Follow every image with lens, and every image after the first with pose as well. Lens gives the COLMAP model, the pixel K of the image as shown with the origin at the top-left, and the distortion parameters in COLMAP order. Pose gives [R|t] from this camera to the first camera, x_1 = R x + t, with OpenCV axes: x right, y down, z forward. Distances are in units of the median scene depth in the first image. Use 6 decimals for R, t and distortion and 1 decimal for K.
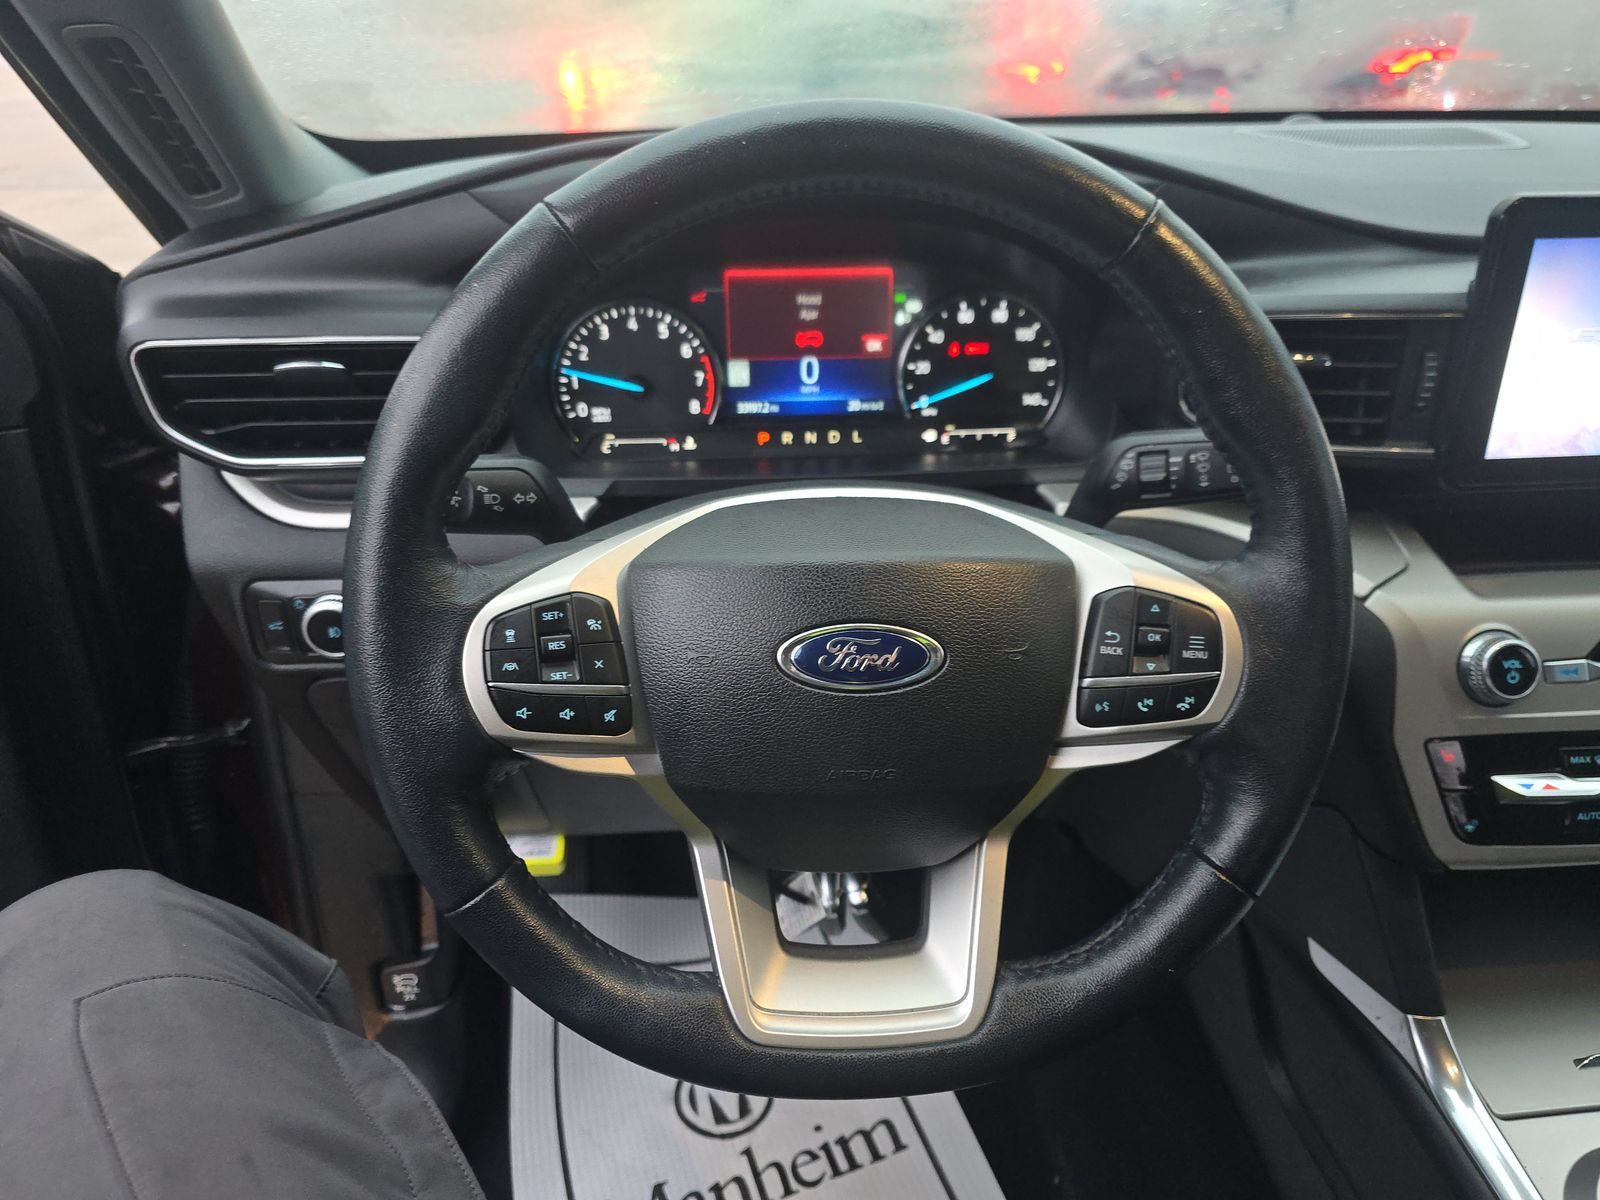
lens RADIAL K [[1095.3, 0, 800.1], [0, 1095.3, 607.9], [0, 0, 1]] dist [0.077260, -0.087178]
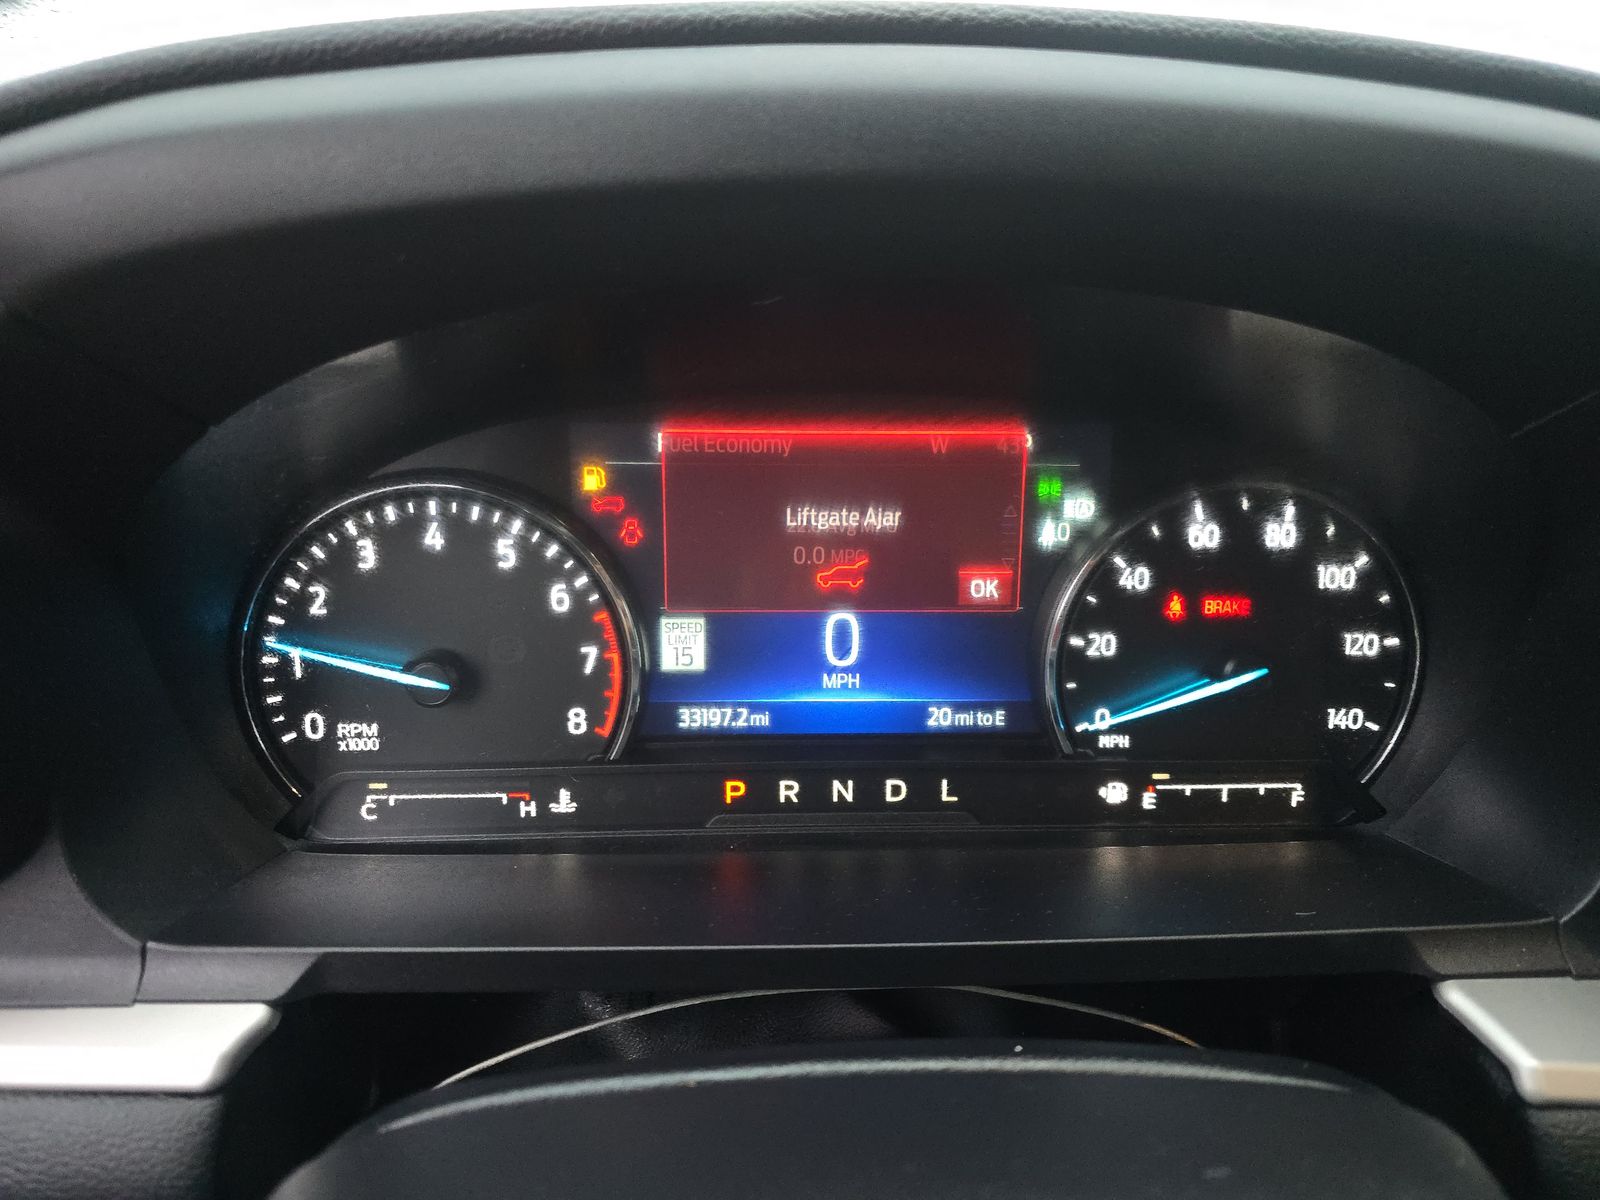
lens RADIAL K [[1151.8, 0, 777.5], [0, 1151.8, 600.0], [0, 0, 1]] dist [0.000151, -0.001773]
pose [[0.999553, 0.024479, -0.017176, -0.010149], [-0.026786, 0.988273, -0.150329, -0.164356], [0.013295, 0.150722, 0.988487, 0.545656]]
